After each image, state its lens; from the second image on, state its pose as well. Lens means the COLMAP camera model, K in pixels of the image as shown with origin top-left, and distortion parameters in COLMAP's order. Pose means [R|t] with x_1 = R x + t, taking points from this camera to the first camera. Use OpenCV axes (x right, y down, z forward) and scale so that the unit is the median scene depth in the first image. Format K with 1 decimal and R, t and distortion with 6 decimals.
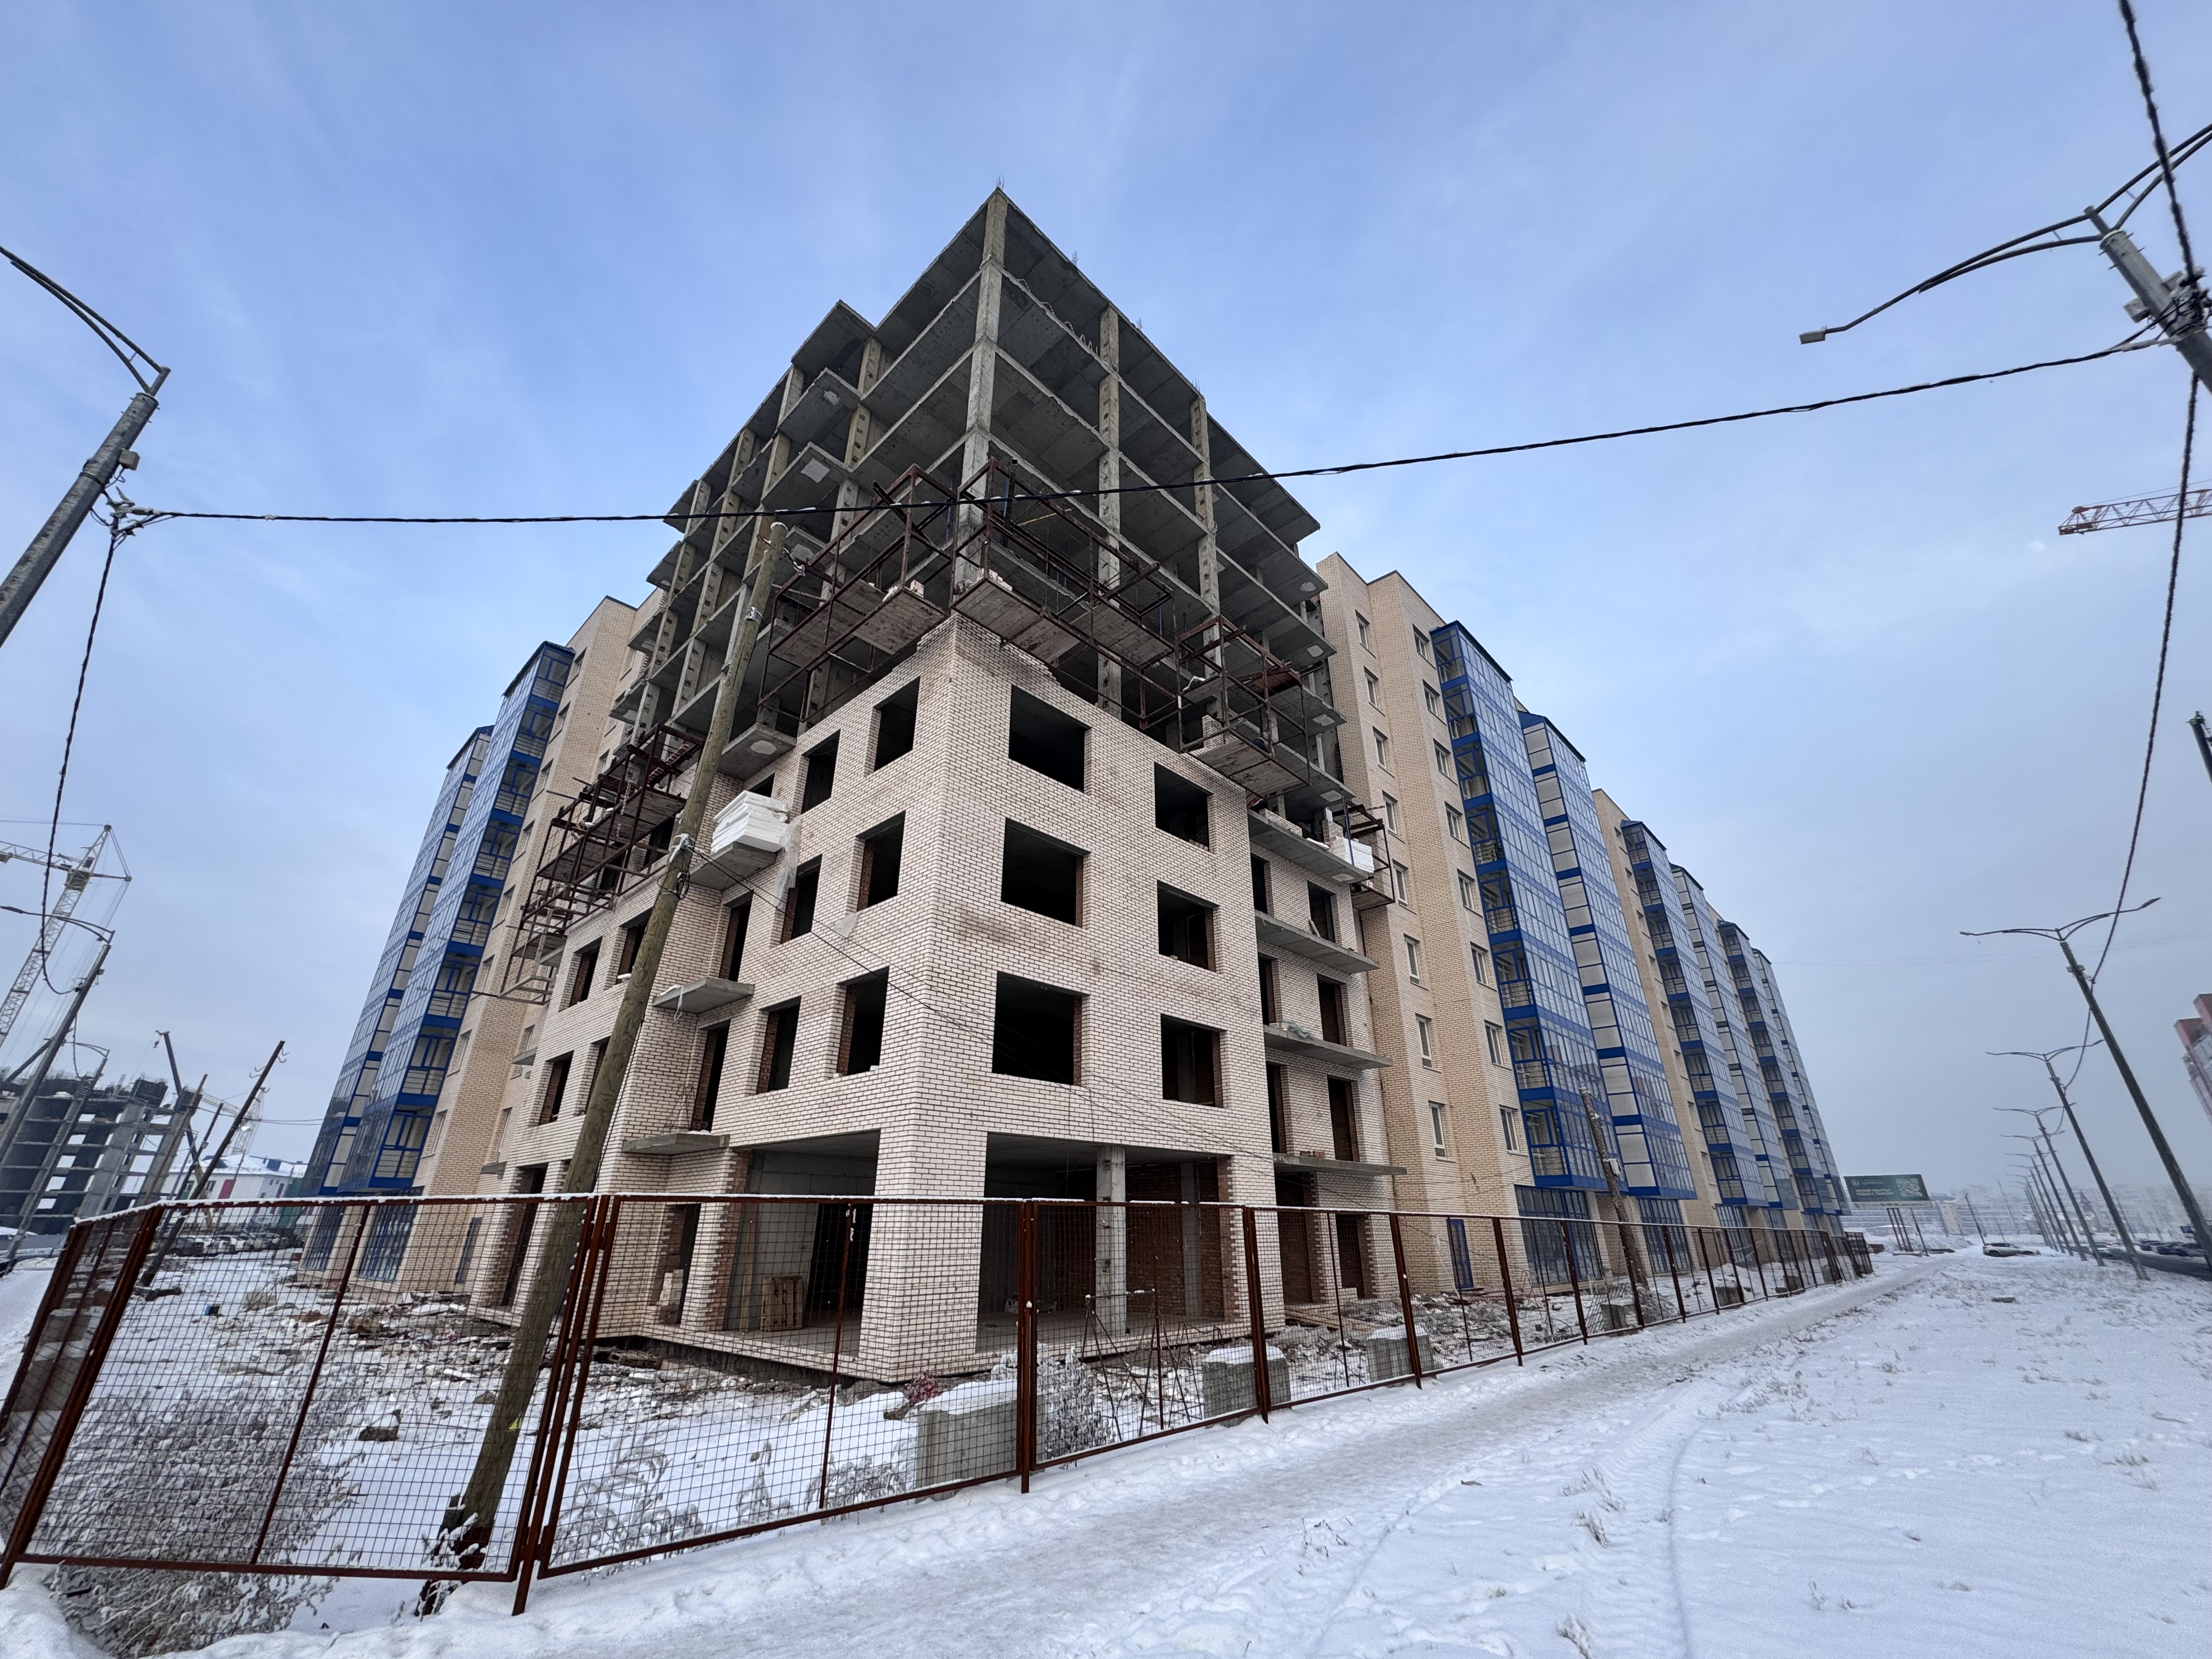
lens RADIAL K [[885.2, 0, 1106.0], [0, 885.2, 829.5], [0, 0, 1]] dist [-0.001879, -0.000065]
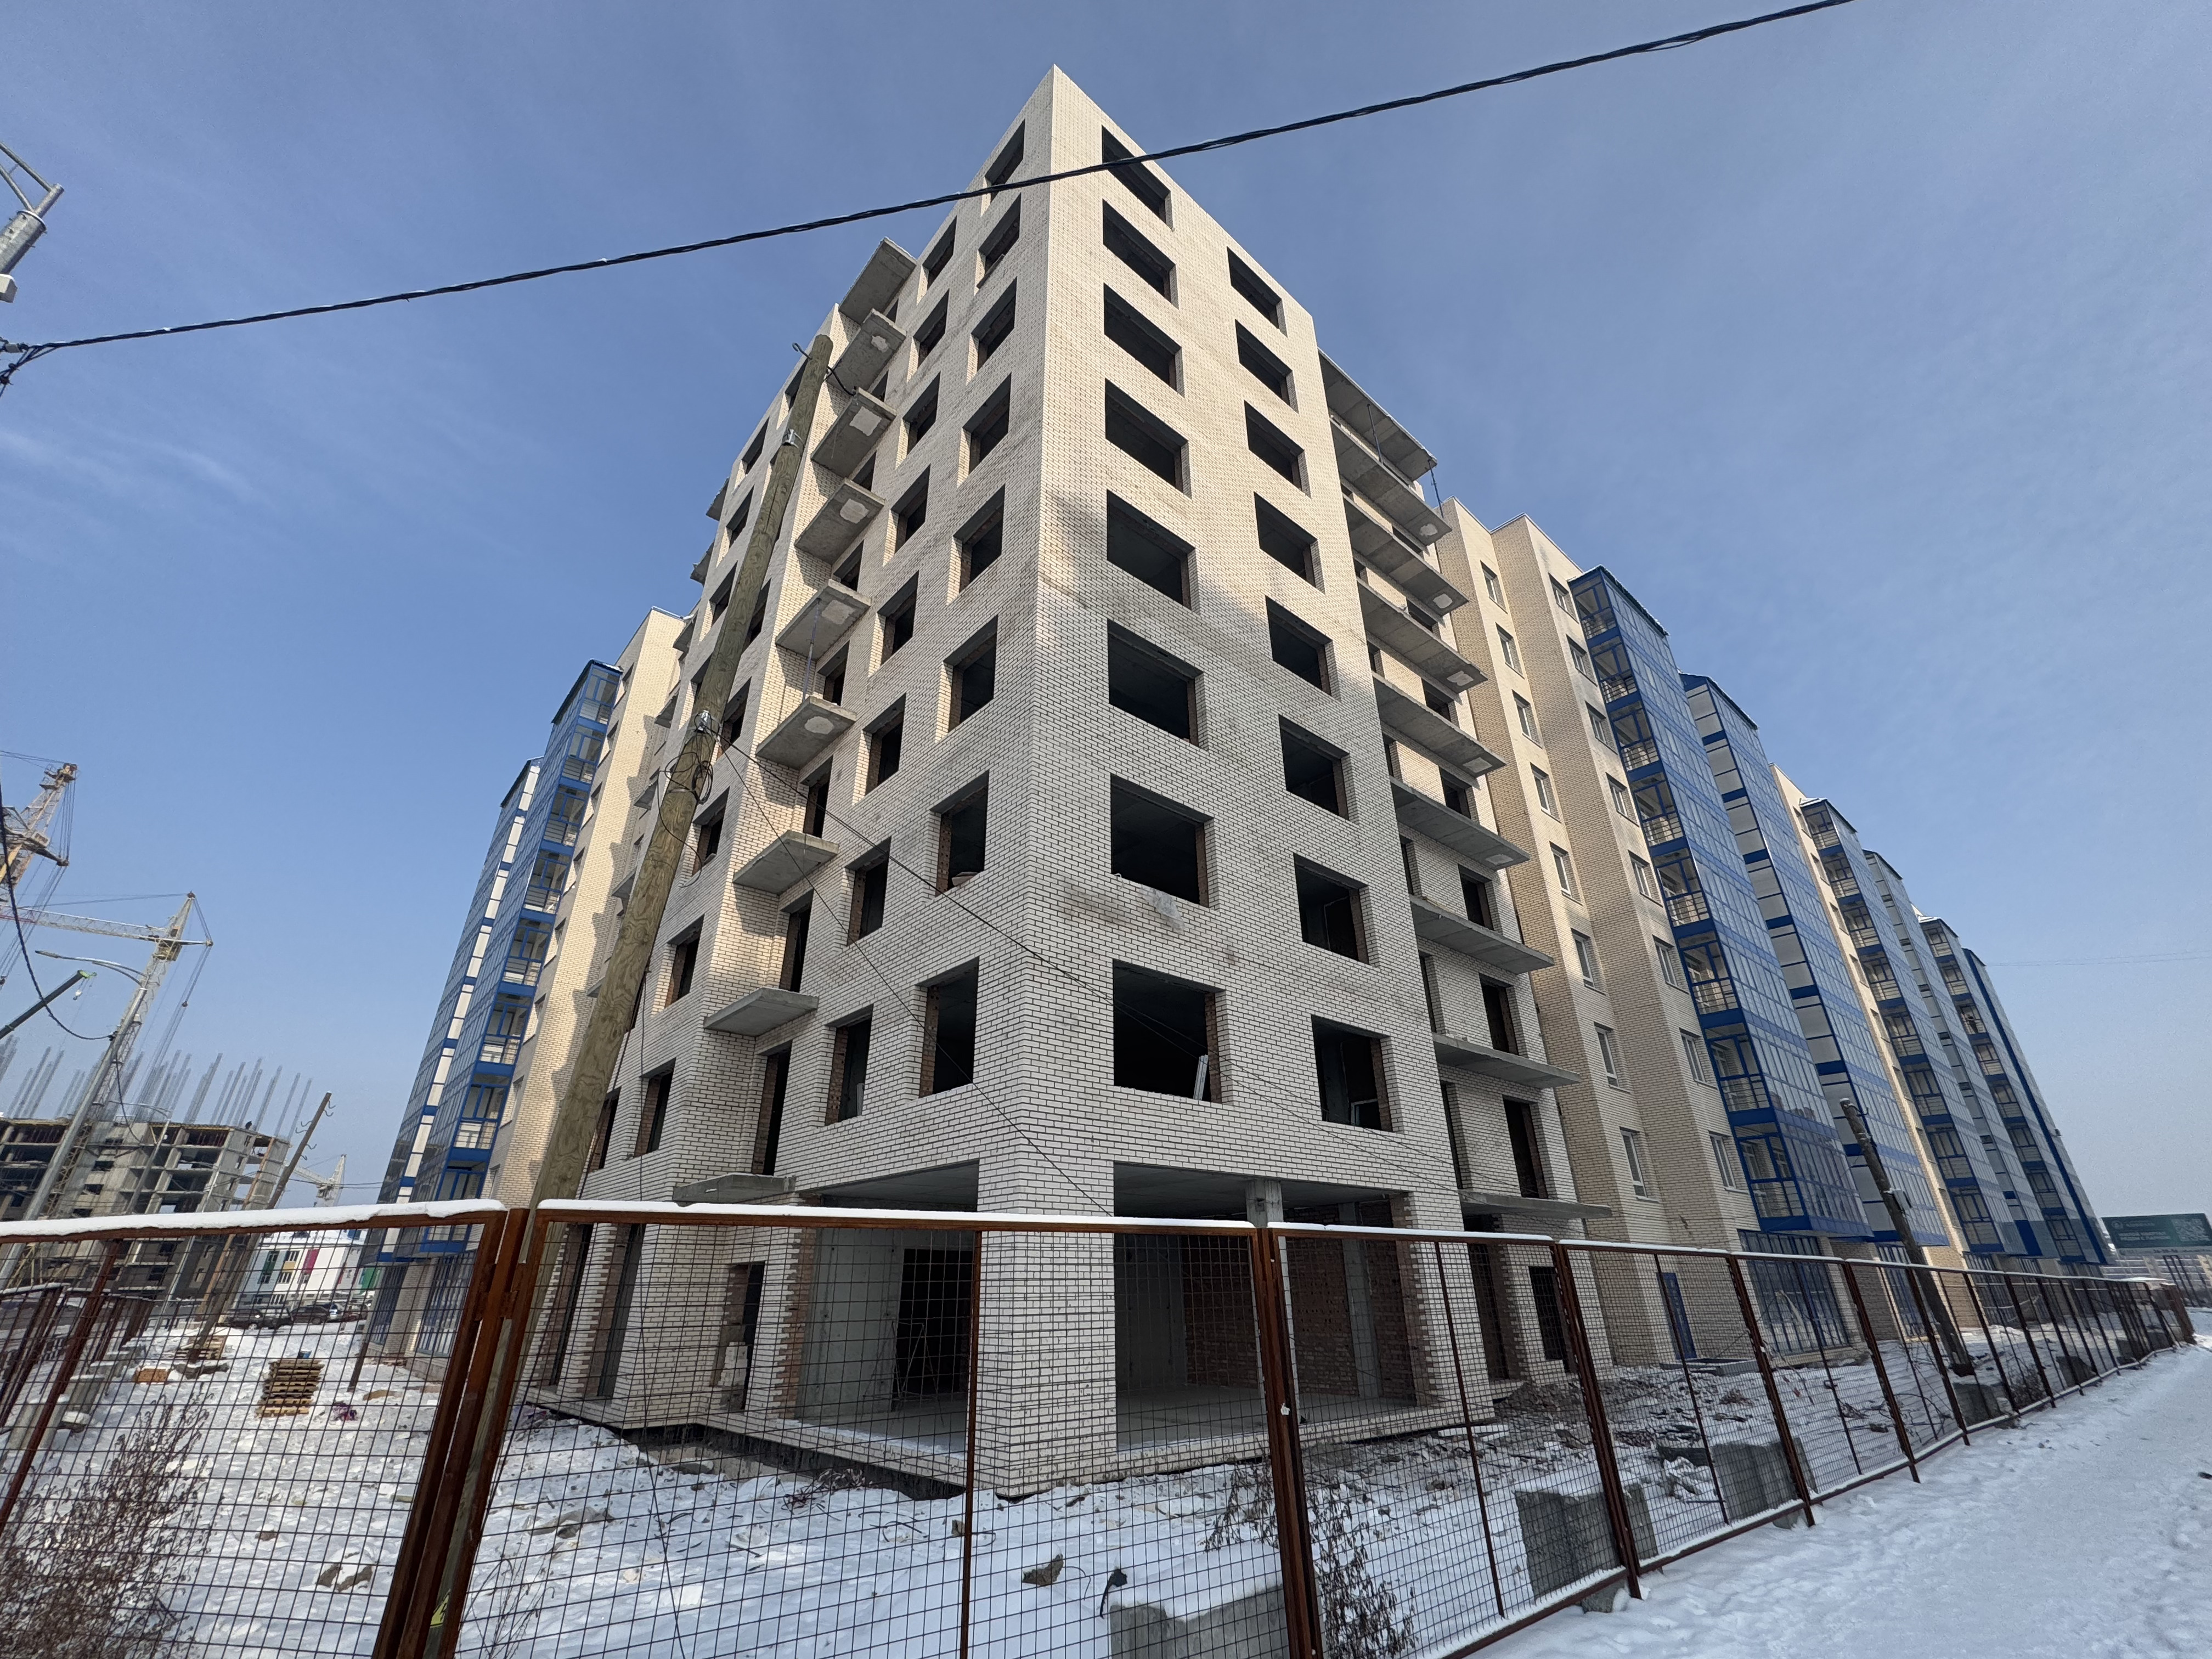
lens RADIAL K [[942.1, 0, 1106.0], [0, 942.1, 829.5], [0, 0, 1]] dist [-0.001250, -0.000083]
pose [[0.995503, -0.049874, -0.080532, -0.039500], [0.047224, 0.998289, -0.034492, 0.052372], [0.082114, 0.030534, 0.996155, 0.109798]]
